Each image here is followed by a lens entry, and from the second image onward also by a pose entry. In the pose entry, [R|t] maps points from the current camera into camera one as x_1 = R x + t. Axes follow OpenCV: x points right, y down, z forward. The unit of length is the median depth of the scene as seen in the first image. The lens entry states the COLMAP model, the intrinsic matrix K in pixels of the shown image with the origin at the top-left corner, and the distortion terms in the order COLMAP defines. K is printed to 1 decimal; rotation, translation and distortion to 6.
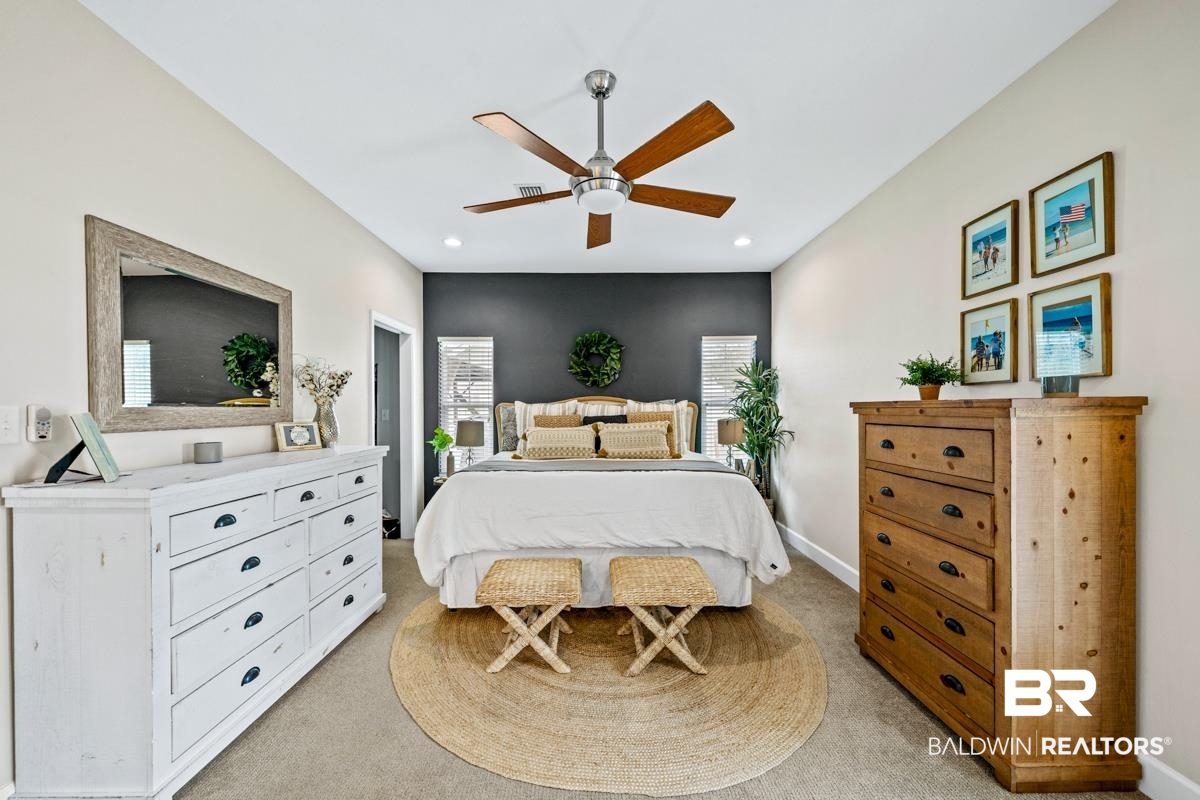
lens RADIAL K [[472.6, 0, 597.7], [0, 472.6, 406.6], [0, 0, 1]] dist [-0.001439, 0.000022]
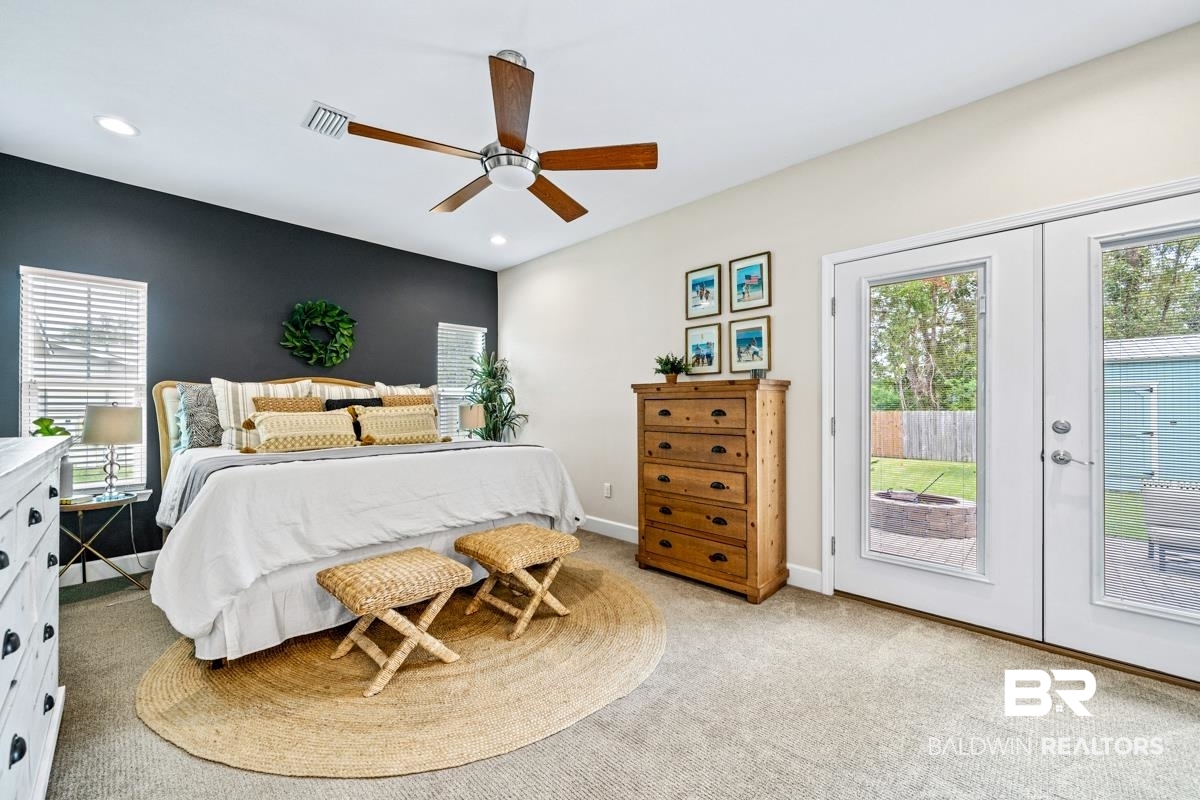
lens RADIAL K [[476.3, 0, 595.2], [0, 476.3, 399.4], [0, 0, 1]] dist [0.000345, 0.000004]
pose [[0.692768, 0.013079, 0.721042, -0.558522], [-0.002485, 0.999873, -0.015749, 0.059892], [-0.721156, 0.009119, 0.692712, 0.139773]]
